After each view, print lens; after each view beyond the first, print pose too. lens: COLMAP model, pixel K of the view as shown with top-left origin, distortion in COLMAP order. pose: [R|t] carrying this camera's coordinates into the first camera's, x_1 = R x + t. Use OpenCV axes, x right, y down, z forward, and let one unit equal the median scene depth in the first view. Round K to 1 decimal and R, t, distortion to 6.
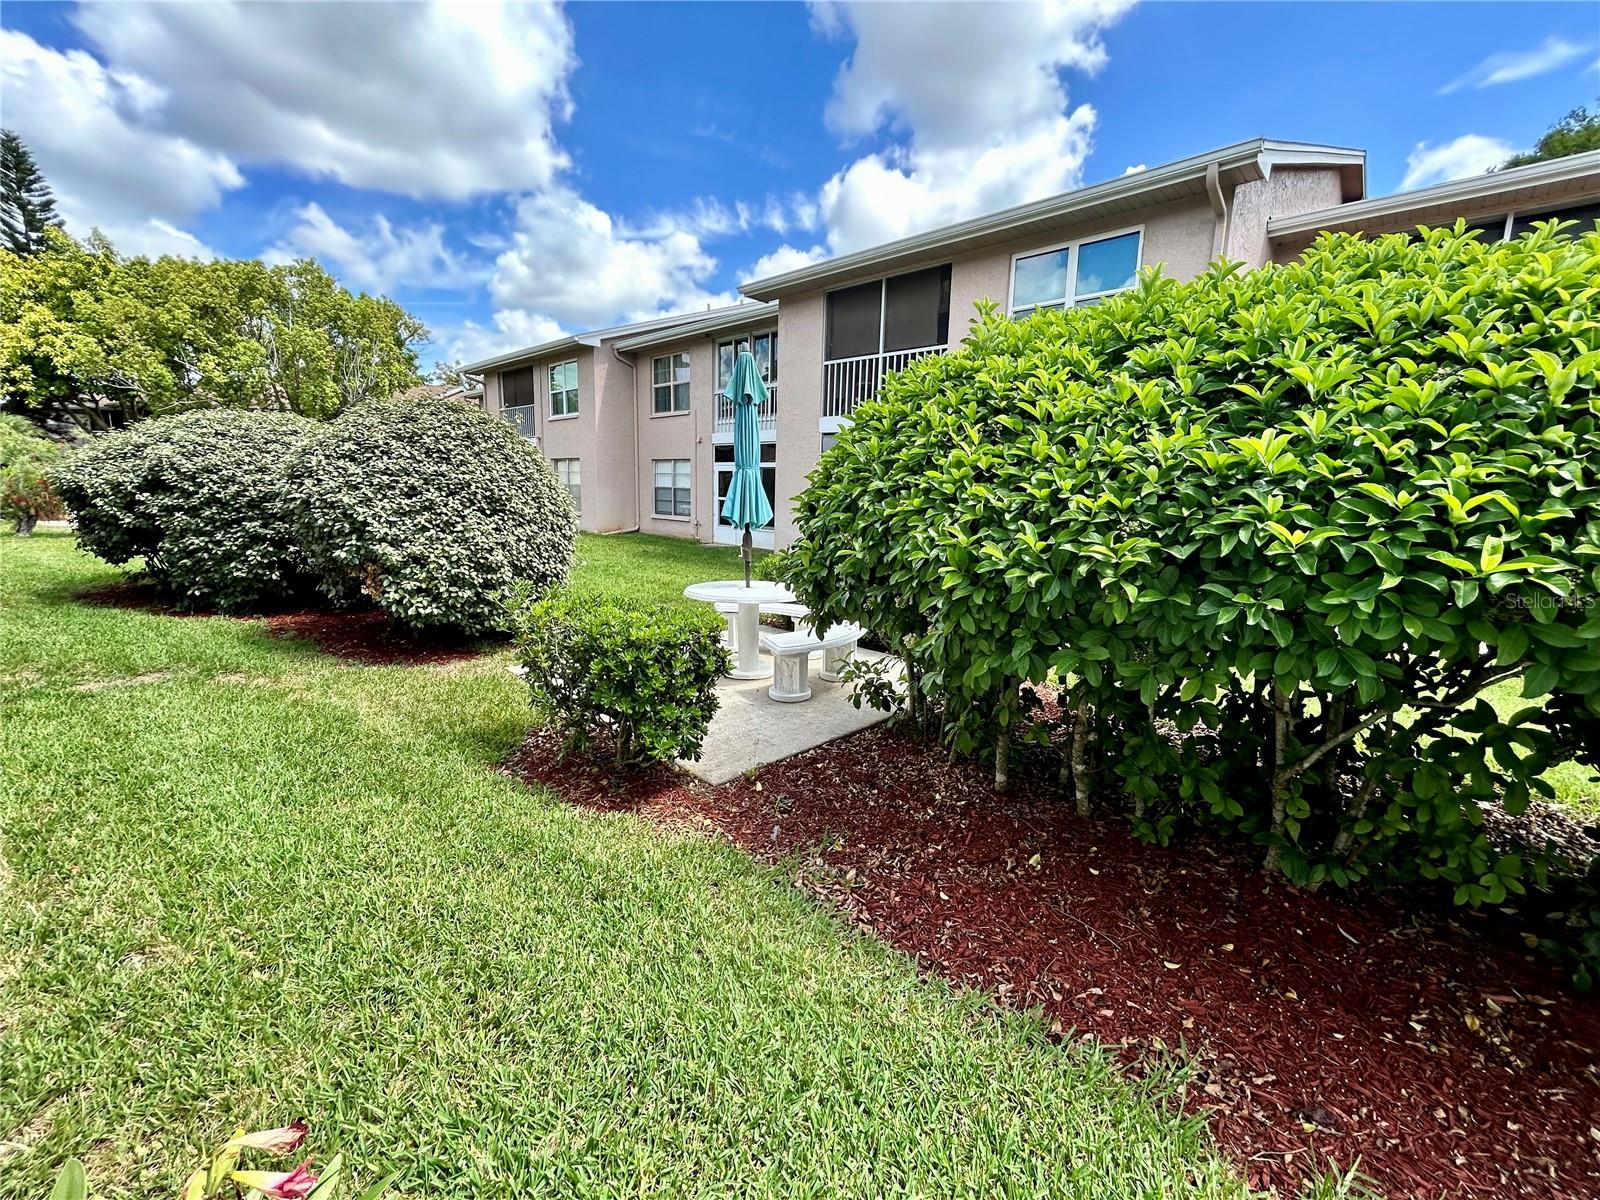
lens RADIAL K [[653.5, 0, 800.8], [0, 653.5, 597.8], [0, 0, 1]] dist [-0.001097, -0.000072]
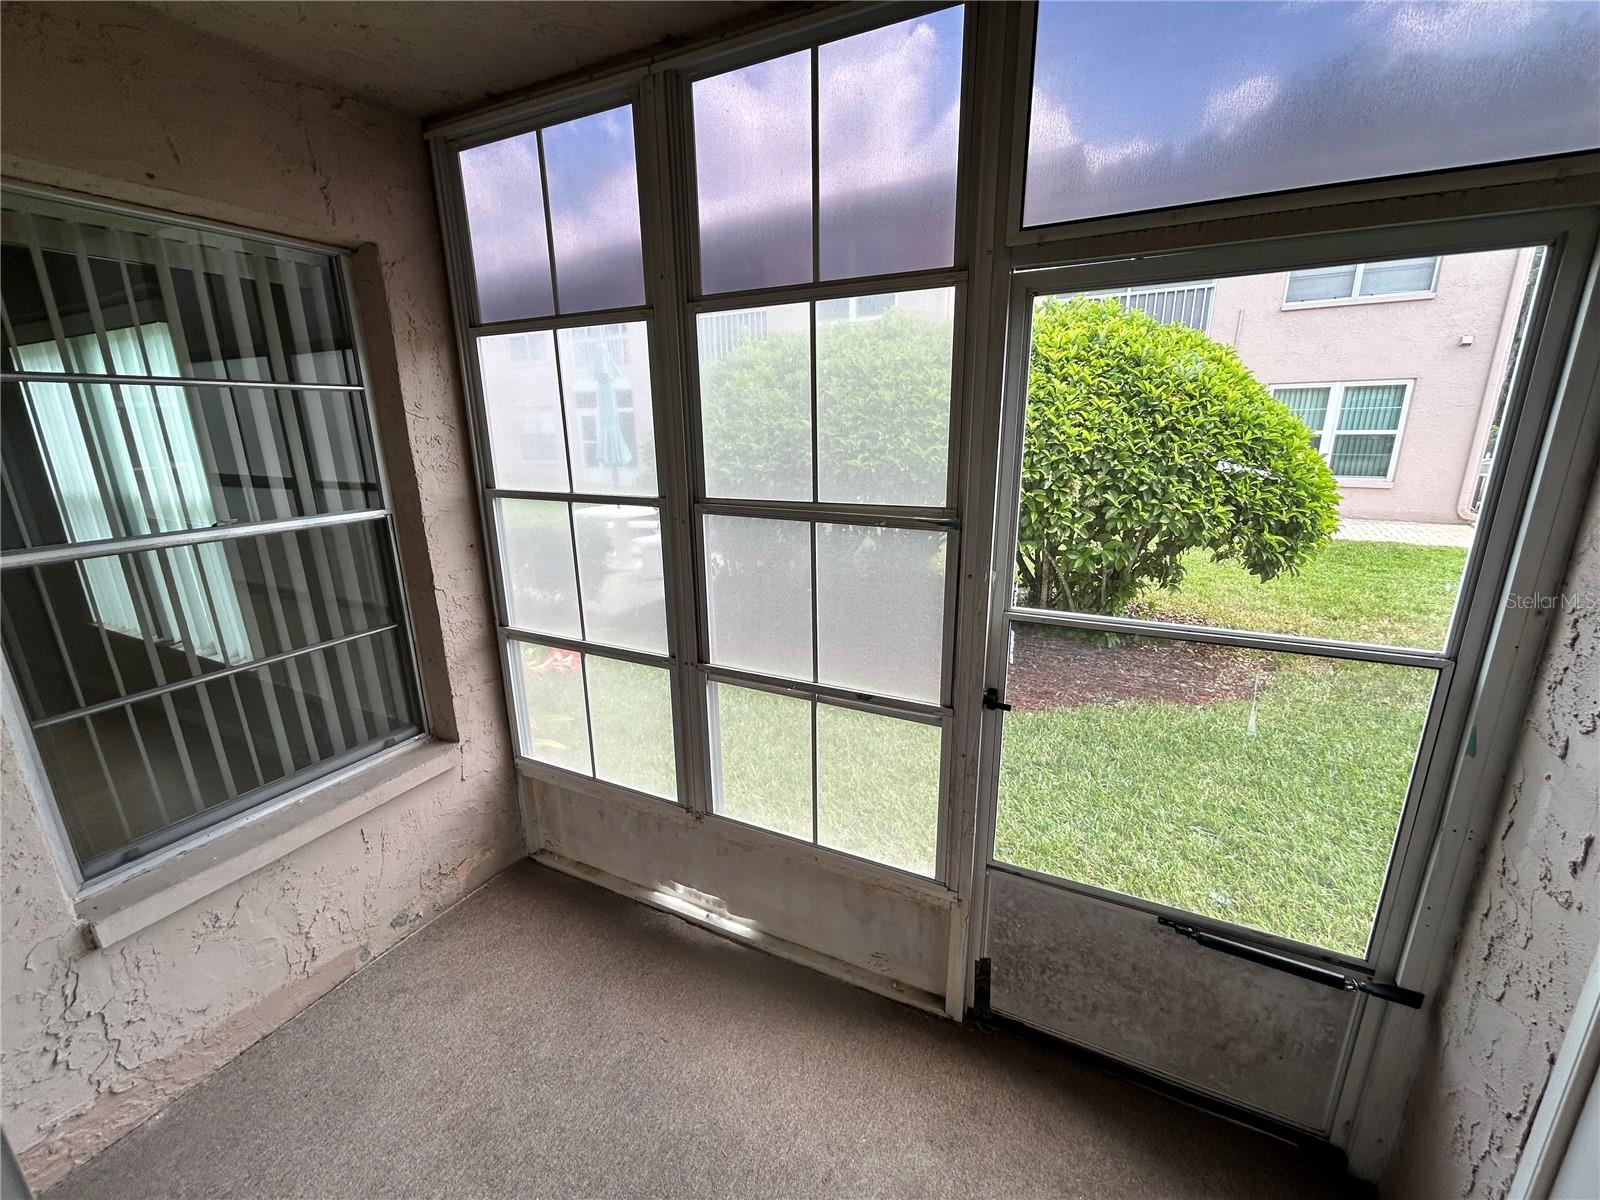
lens RADIAL K [[653.5, 0, 800.8], [0, 653.5, 597.8], [0, 0, 1]] dist [-0.001097, -0.000072]
pose [[0.978823, -0.109569, 0.172916, 0.071961], [0.090851, 0.989467, 0.112698, 0.098723], [-0.183443, -0.094602, 0.978468, -0.962290]]
